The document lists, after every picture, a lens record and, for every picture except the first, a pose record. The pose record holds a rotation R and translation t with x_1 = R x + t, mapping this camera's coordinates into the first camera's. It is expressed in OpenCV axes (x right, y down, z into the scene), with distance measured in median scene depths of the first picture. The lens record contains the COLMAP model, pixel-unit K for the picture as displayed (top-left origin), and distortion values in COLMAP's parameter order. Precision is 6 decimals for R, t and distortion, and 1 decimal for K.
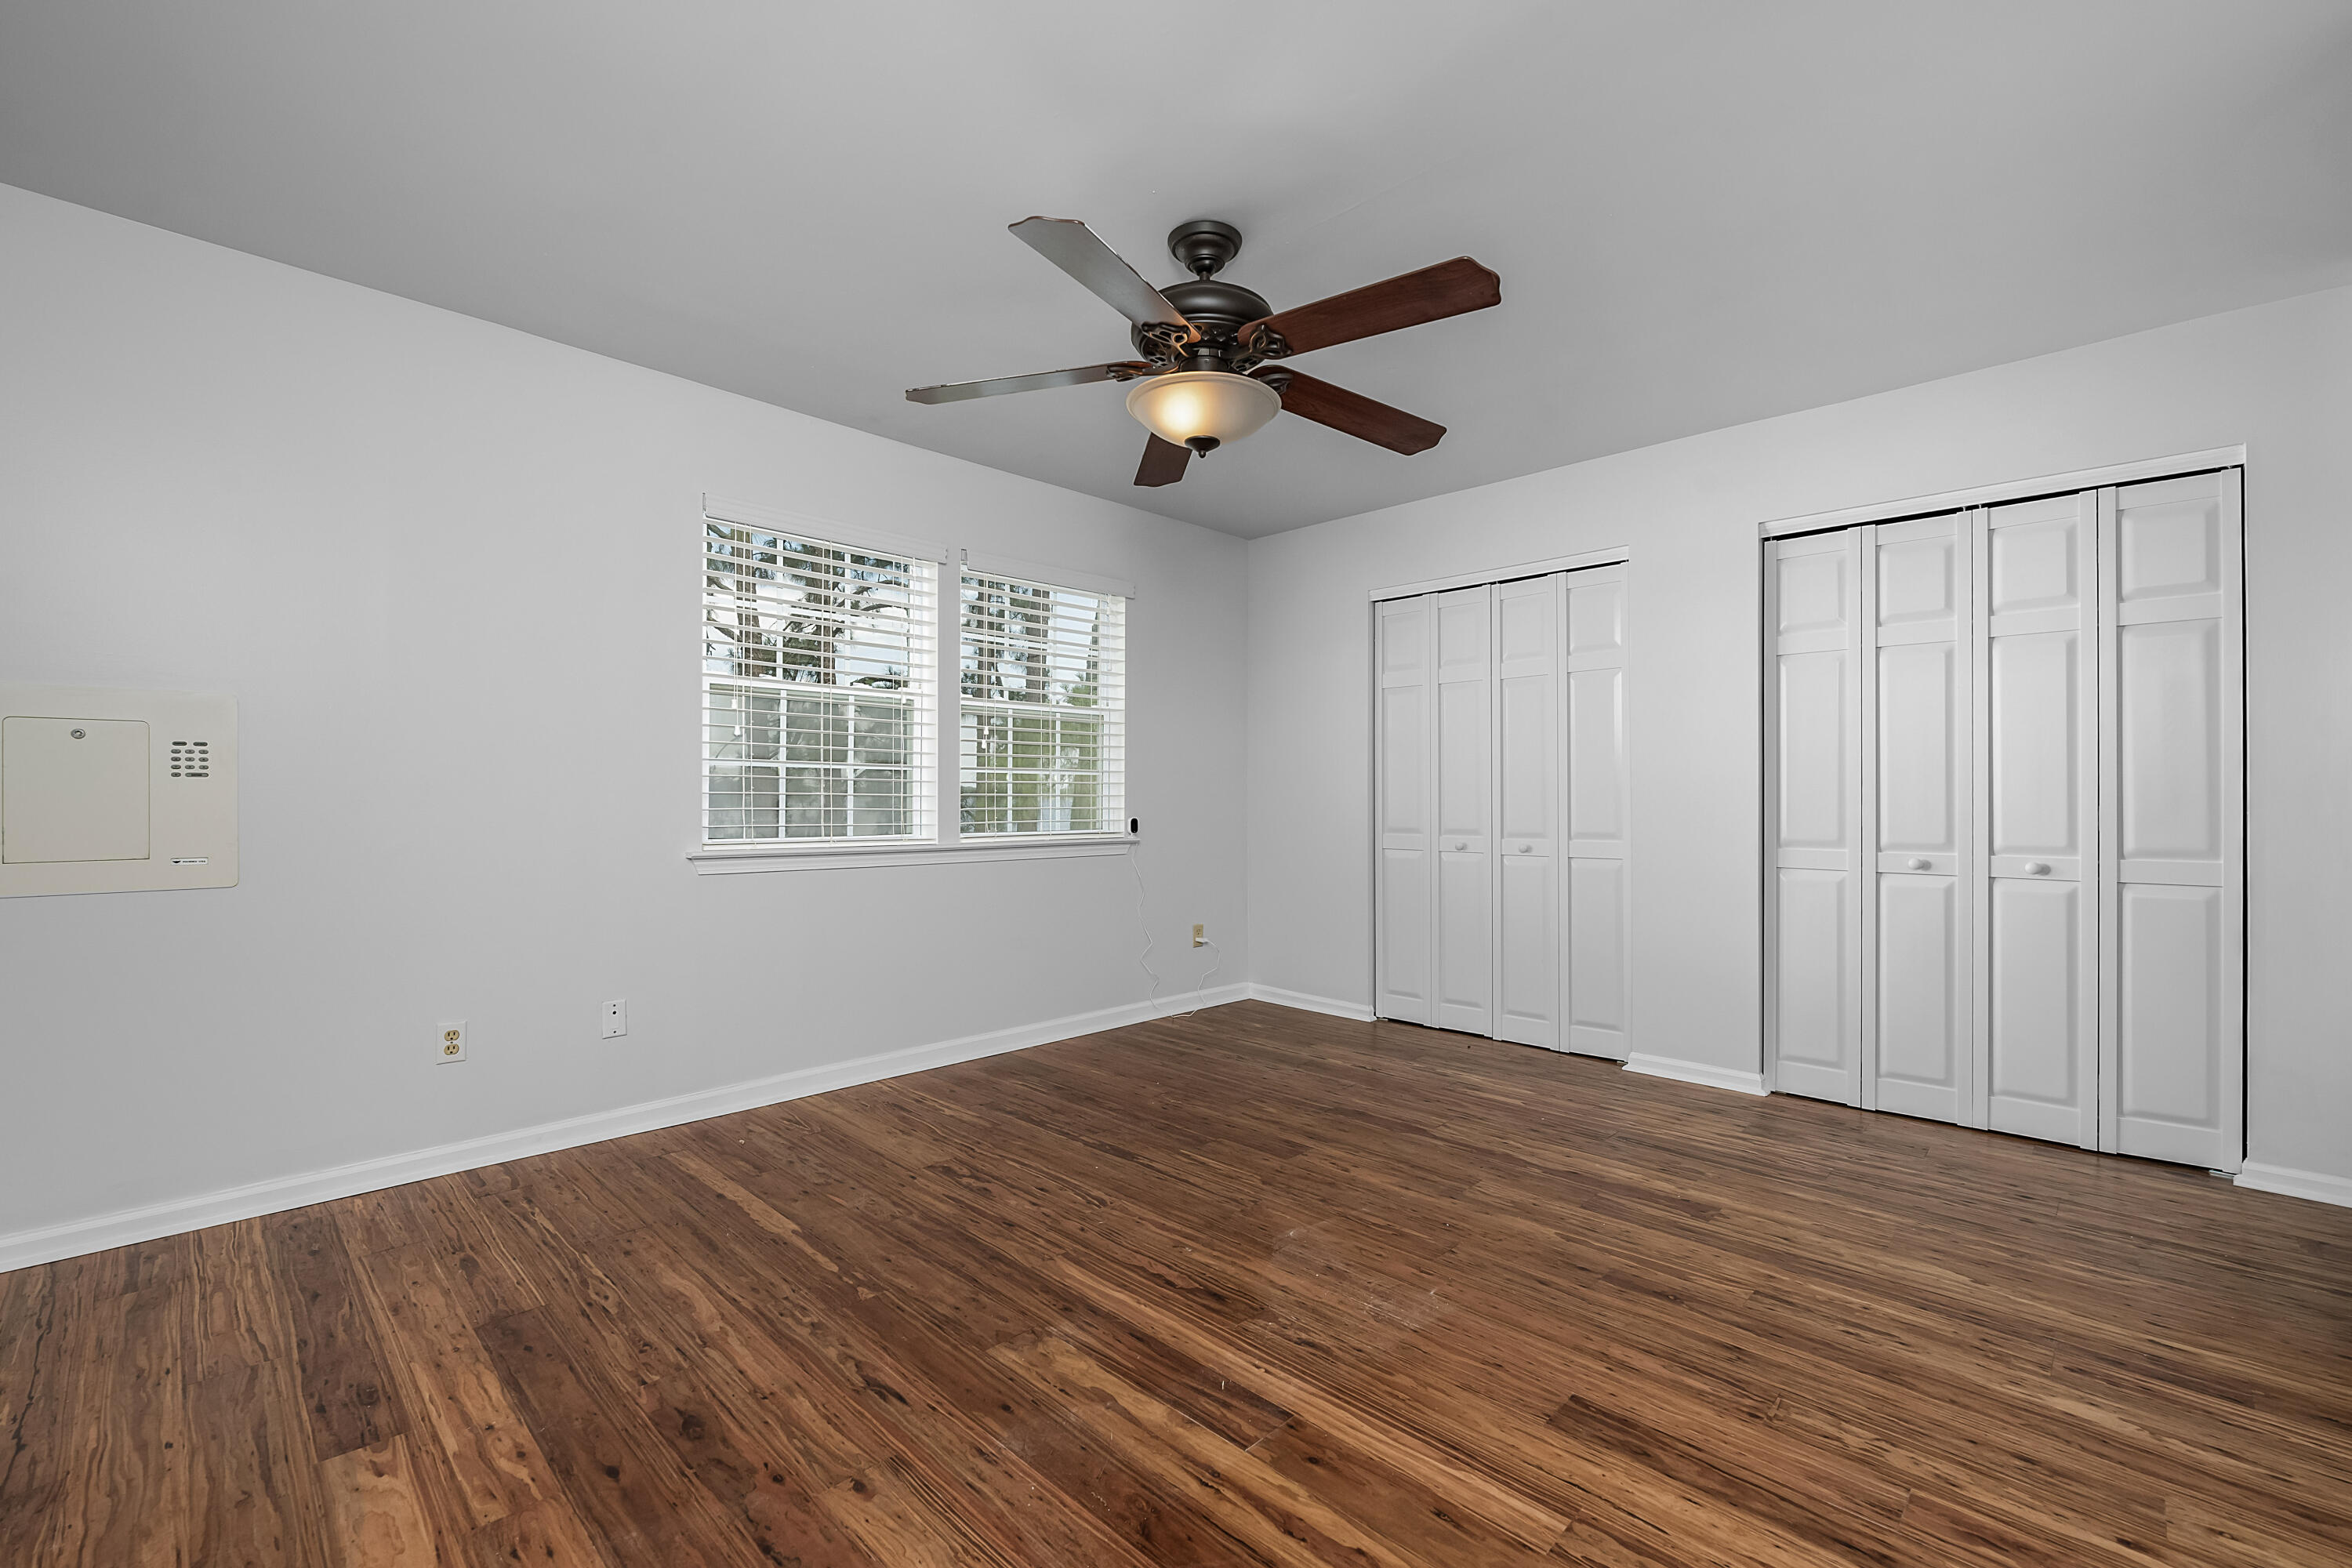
lens RADIAL K [[989.4, 0, 1179.1], [0, 989.4, 800.2], [0, 0, 1]] dist [-0.004905, 0.000095]
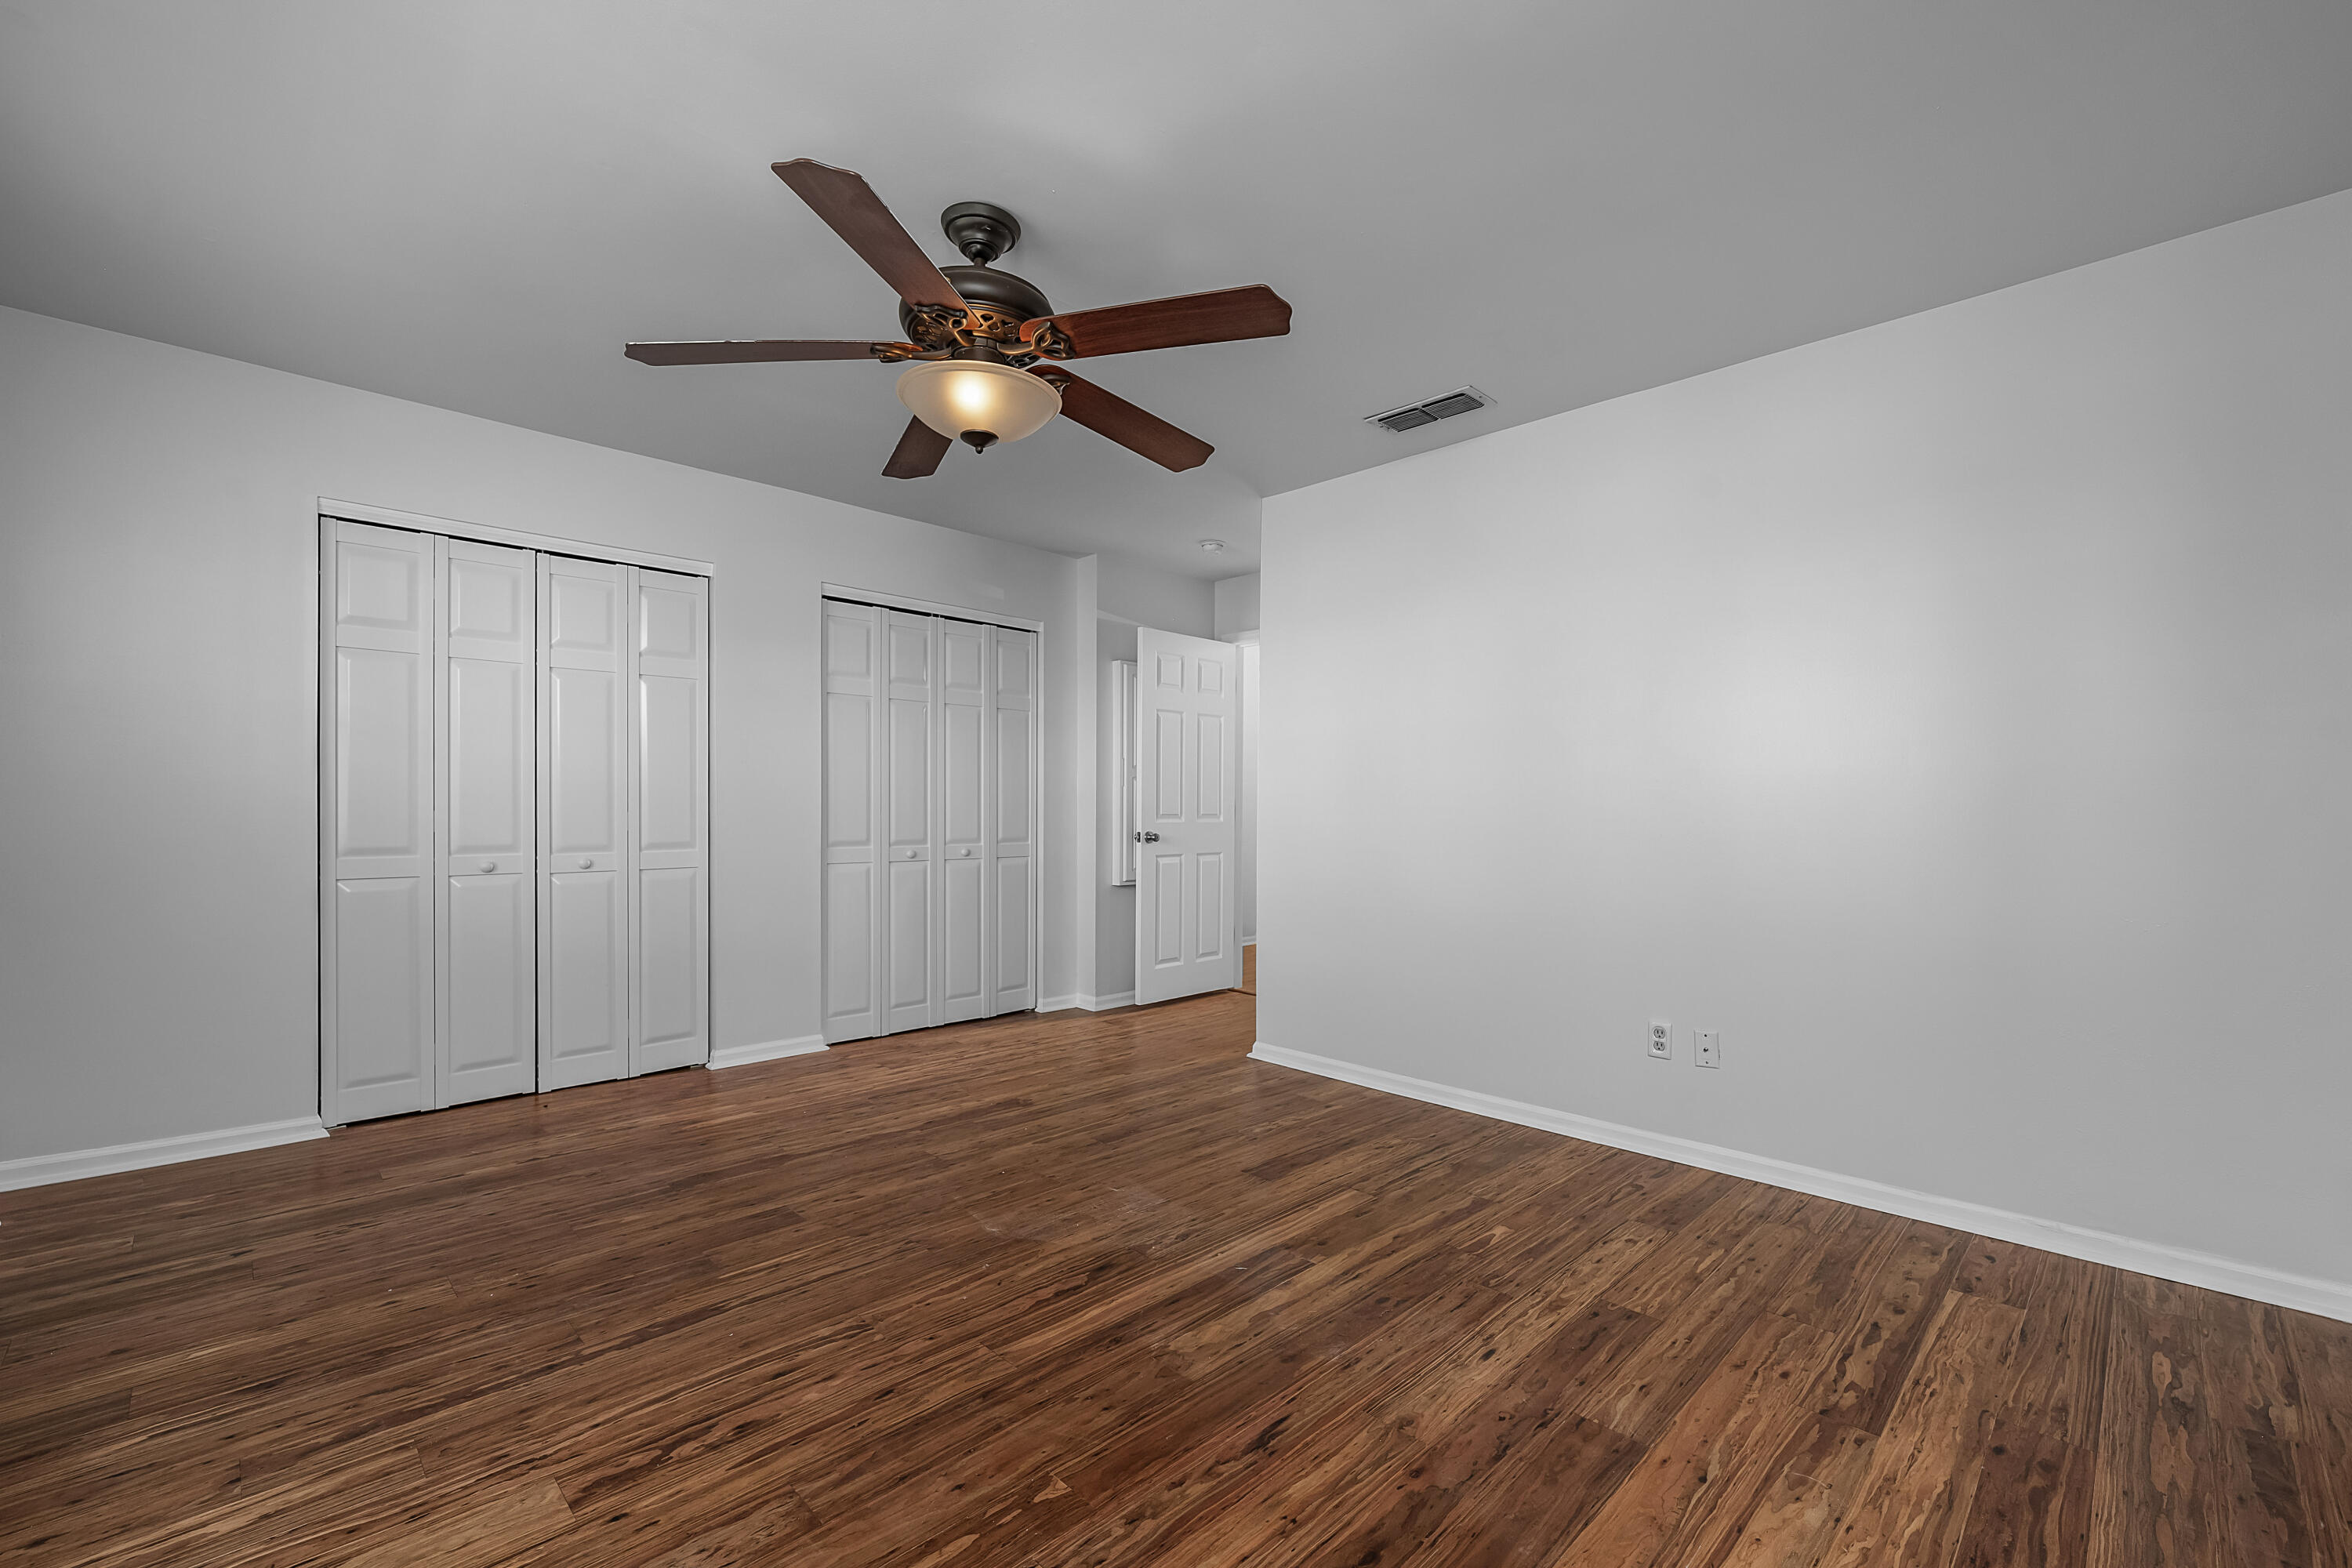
lens RADIAL K [[989.4, 0, 1179.1], [0, 989.4, 800.2], [0, 0, 1]] dist [-0.004905, 0.000095]
pose [[0.009926, 0.006525, 0.999929, -0.829572], [-0.003720, 0.999972, -0.006488, -0.008341], [-0.999944, -0.003655, 0.009949, 0.708495]]
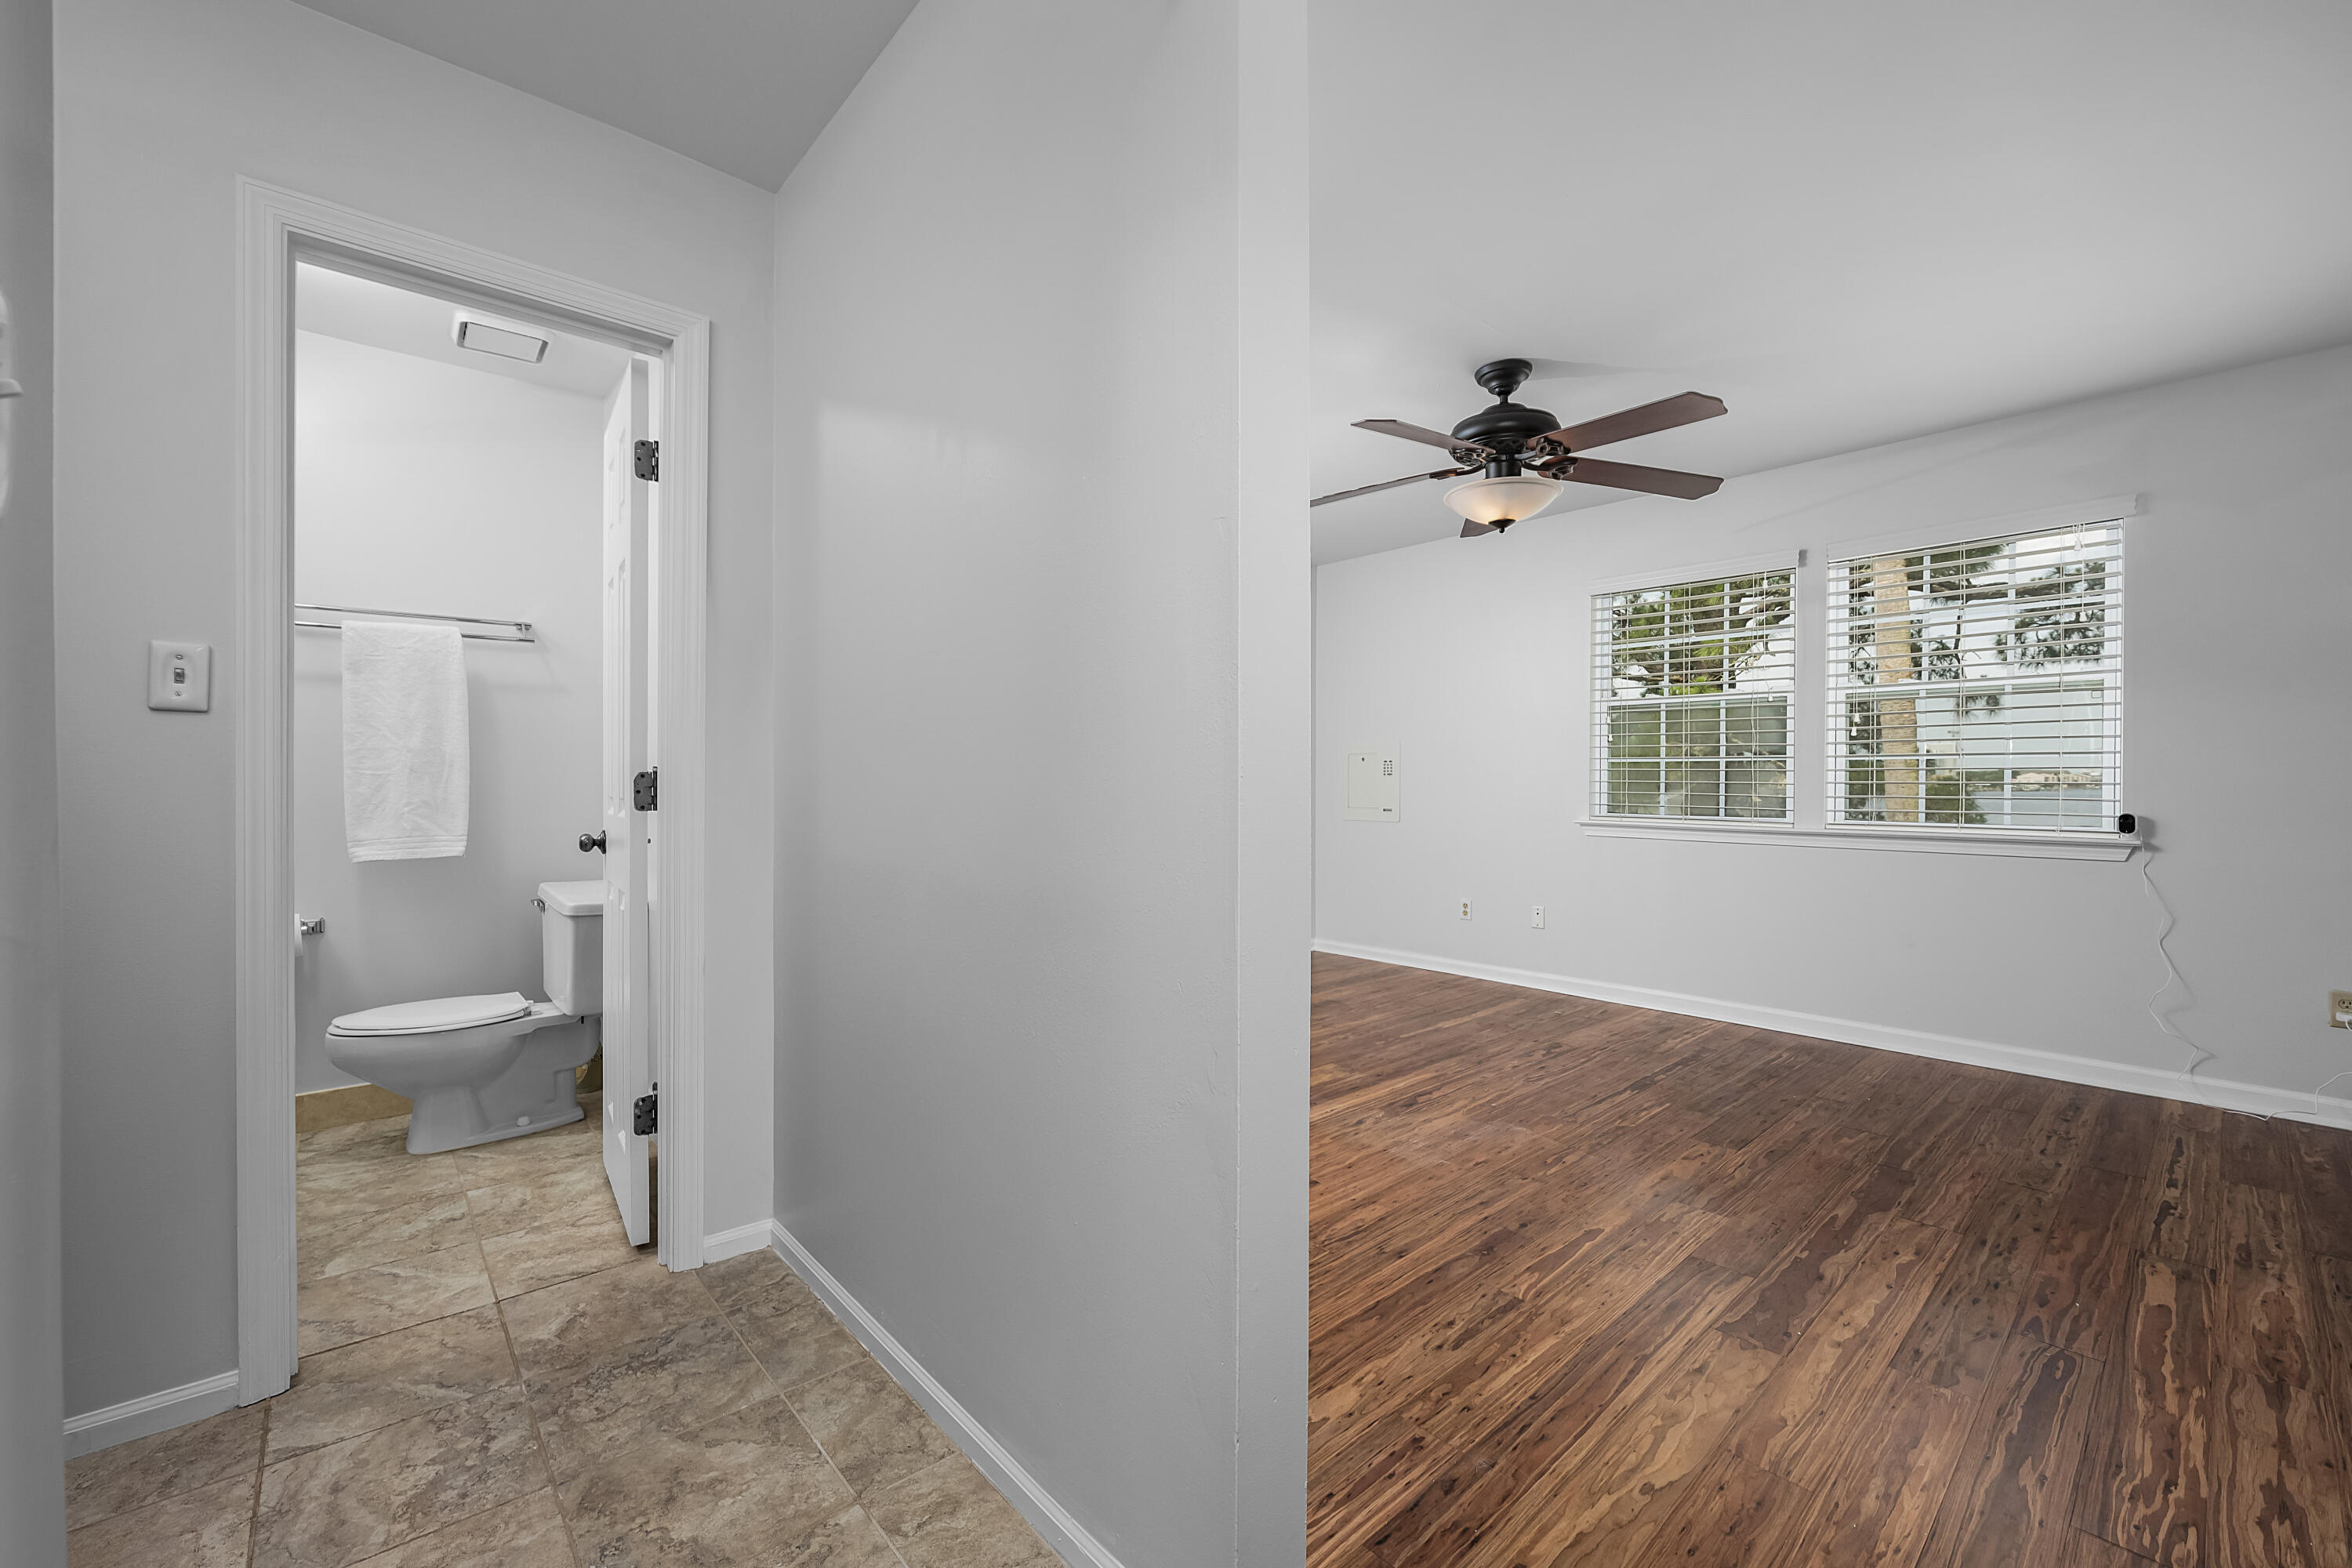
lens RADIAL K [[926.7, 0, 1180.0], [0, 926.7, 794.2], [0, 0, 1]] dist [-0.000143, -0.000216]
pose [[-0.060788, 0.011934, -0.998079, 1.176647], [-0.005534, 0.999909, 0.012293, -0.002388], [0.998135, 0.006270, -0.060716, 0.565904]]
